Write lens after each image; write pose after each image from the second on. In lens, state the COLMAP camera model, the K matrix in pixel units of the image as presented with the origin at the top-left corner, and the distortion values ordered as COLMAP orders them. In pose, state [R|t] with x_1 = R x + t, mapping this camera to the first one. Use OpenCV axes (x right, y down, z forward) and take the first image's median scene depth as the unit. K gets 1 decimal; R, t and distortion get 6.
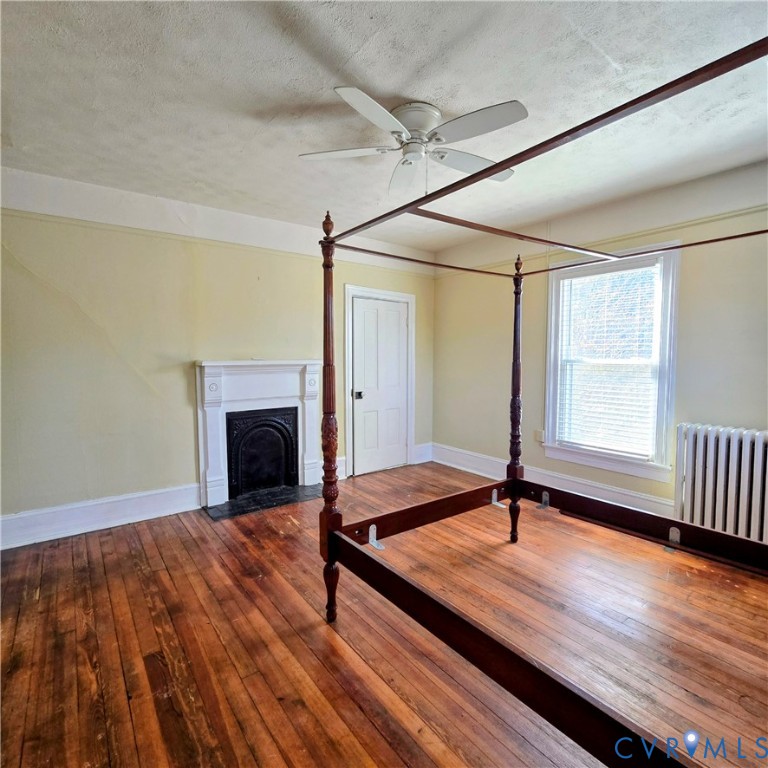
lens RADIAL K [[424.9, 0, 386.0], [0, 424.9, 384.6], [0, 0, 1]] dist [-0.000429, -0.001163]
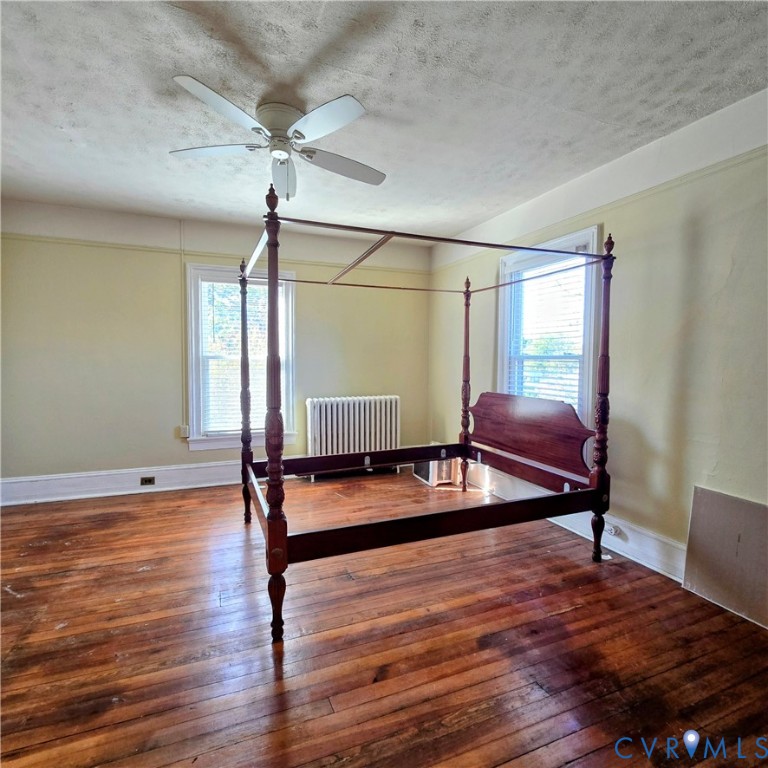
lens RADIAL K [[424.9, 0, 385.7], [0, 424.9, 385.9], [0, 0, 1]] dist [-0.000429, -0.001163]
pose [[0.244226, -0.060122, 0.967853, -0.811779], [0.063219, 0.996940, 0.045977, -0.006220], [-0.967655, 0.049957, 0.247280, 0.470707]]
